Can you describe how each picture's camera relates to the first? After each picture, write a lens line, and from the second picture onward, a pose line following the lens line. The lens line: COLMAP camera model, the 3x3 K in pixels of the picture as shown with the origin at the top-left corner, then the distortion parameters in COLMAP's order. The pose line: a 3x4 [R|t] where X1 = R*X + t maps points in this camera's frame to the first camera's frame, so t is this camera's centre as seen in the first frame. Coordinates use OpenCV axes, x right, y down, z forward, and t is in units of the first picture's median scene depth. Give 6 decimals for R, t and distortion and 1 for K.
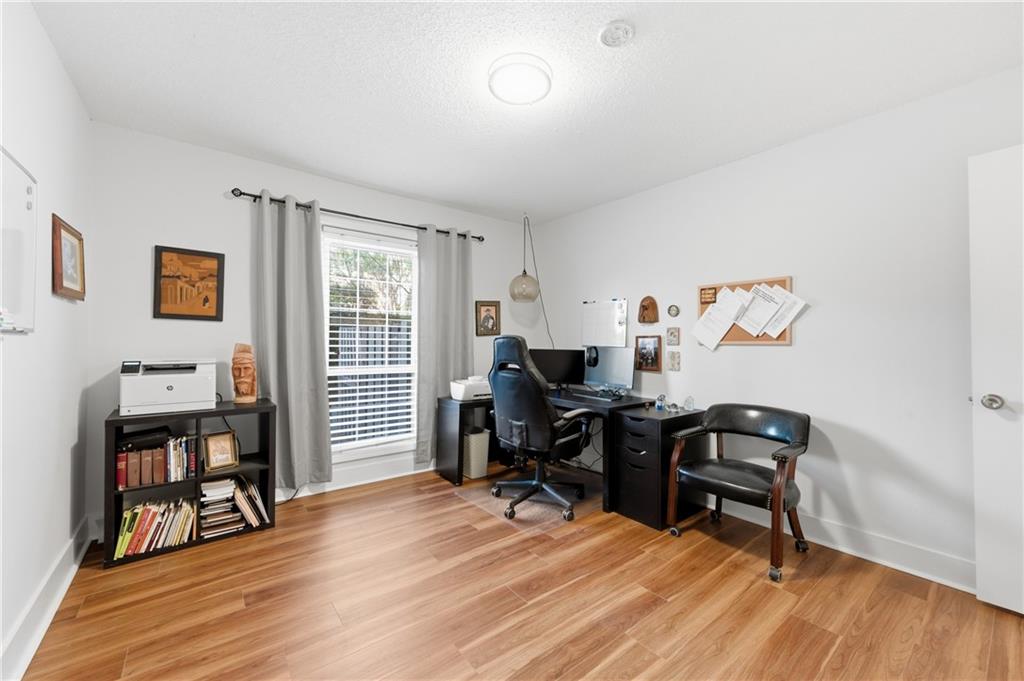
lens RADIAL K [[404.9, 0, 511.6], [0, 404.9, 339.2], [0, 0, 1]] dist [0.005991, -0.001823]
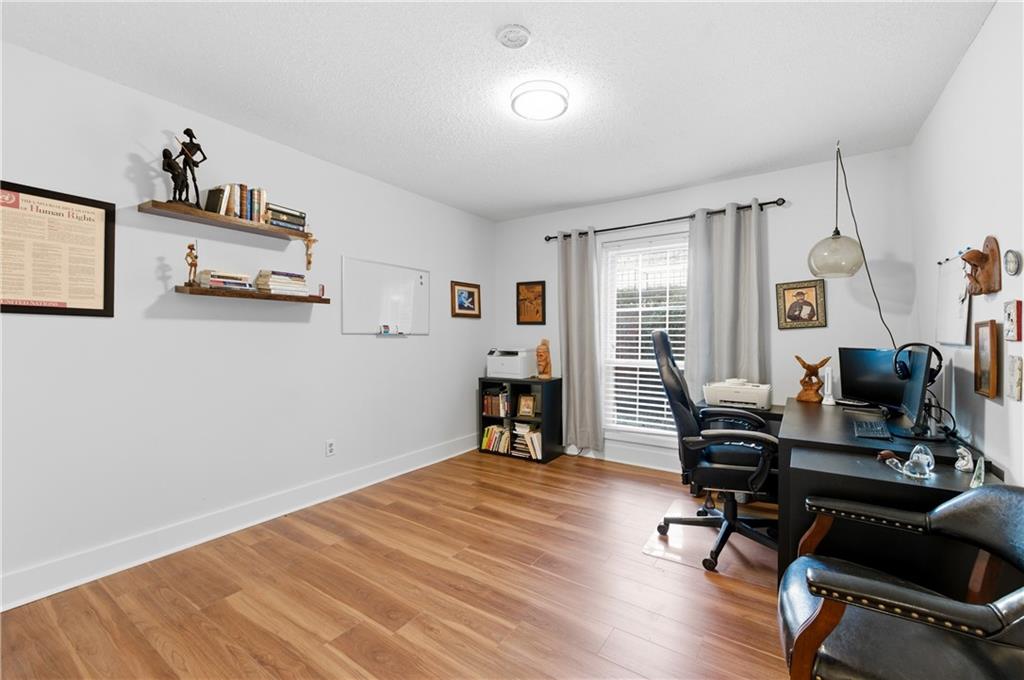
lens RADIAL K [[404.9, 0, 491.7], [0, 404.9, 341.6], [0, 0, 1]] dist [0.005991, -0.001823]
pose [[0.298315, 0.004696, -0.954456, 0.729108], [0.008588, 0.999934, 0.007605, 0.006408], [0.954429, -0.010466, 0.298255, 0.373814]]
